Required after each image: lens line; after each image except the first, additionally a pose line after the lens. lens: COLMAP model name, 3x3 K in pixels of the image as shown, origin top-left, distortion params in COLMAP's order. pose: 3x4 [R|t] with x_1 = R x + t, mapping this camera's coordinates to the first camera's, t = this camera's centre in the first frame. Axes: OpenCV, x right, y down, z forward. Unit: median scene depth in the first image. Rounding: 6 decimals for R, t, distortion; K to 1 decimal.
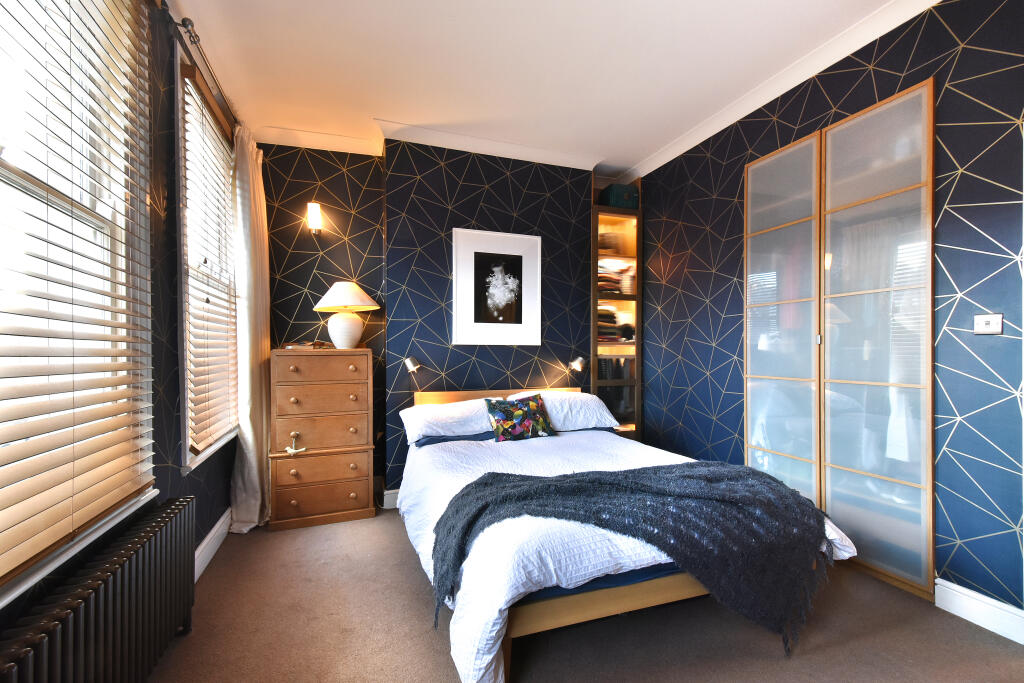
lens RADIAL K [[441.4, 0, 510.2], [0, 441.4, 347.2], [0, 0, 1]] dist [0.001039, -0.000127]
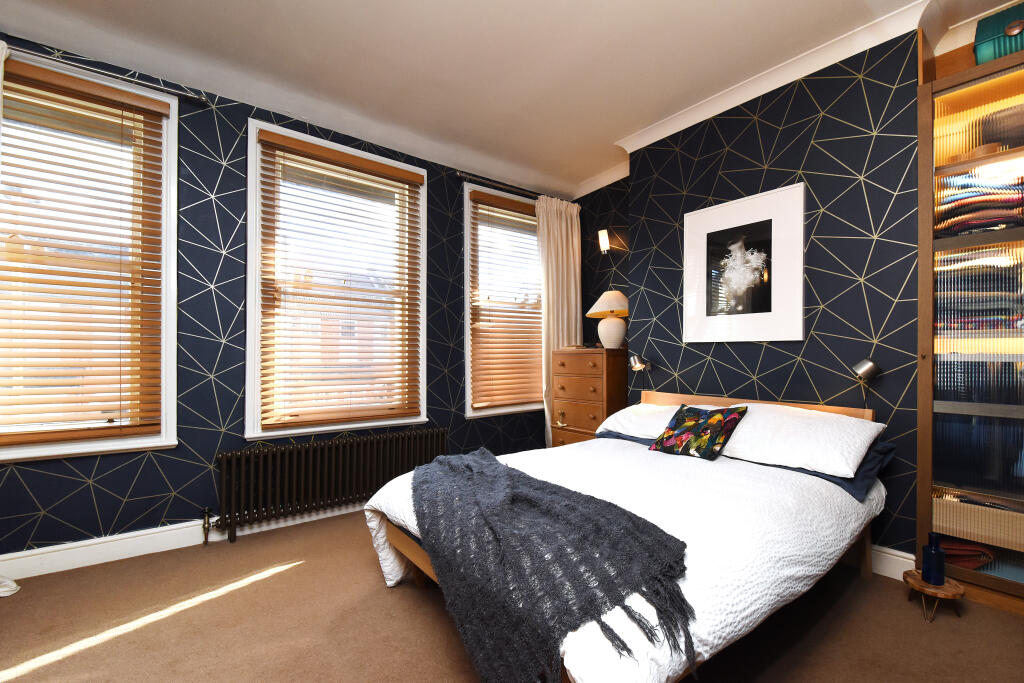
lens RADIAL K [[441.4, 0, 510.9], [0, 441.4, 347.5], [0, 0, 1]] dist [0.001039, -0.000127]
pose [[0.290486, -0.010458, -0.956822, 0.617944], [0.008013, 0.999932, -0.008497, 0.009044], [0.956846, -0.005199, 0.290550, 0.382398]]
